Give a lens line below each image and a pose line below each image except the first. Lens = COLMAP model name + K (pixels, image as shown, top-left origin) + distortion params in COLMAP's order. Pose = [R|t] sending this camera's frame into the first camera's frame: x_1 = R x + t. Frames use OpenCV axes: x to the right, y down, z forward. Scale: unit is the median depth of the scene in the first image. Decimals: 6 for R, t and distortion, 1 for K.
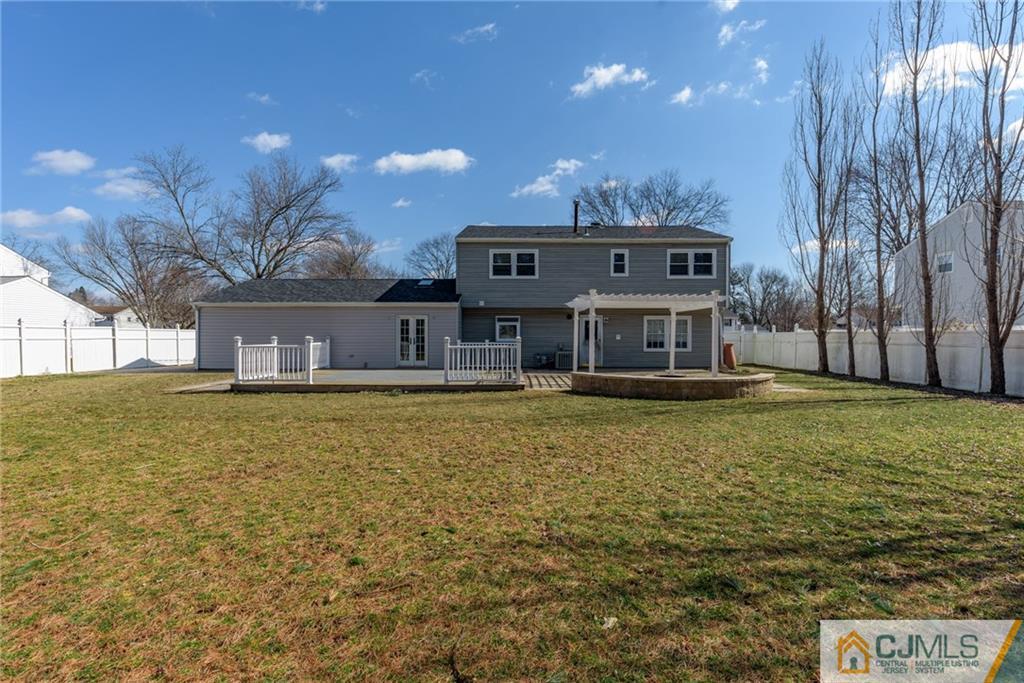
lens RADIAL K [[497.6, 0, 512.0], [0, 497.6, 341.5], [0, 0, 1]] dist [0.000317, 0.000147]
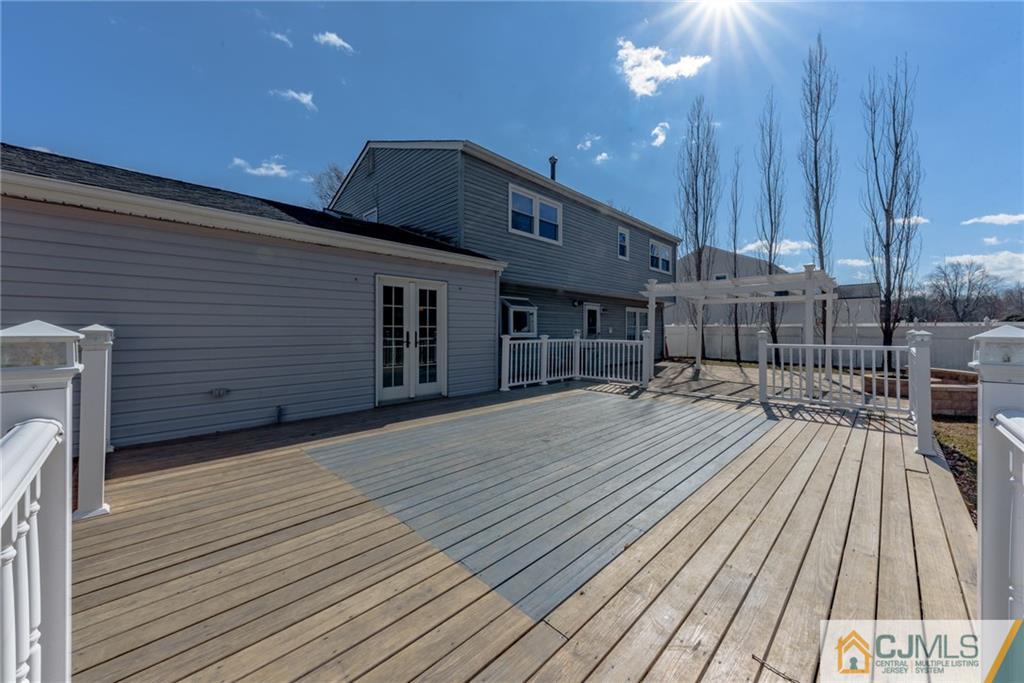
lens RADIAL K [[347.0, 0, 512.0], [0, 347.0, 341.5], [0, 0, 1]] dist [-0.000301, -0.000045]
pose [[0.660526, -0.025145, 0.750382, -0.362242], [0.004092, 0.999545, 0.029893, -0.007479], [-0.750792, -0.016674, 0.660328, 0.727986]]
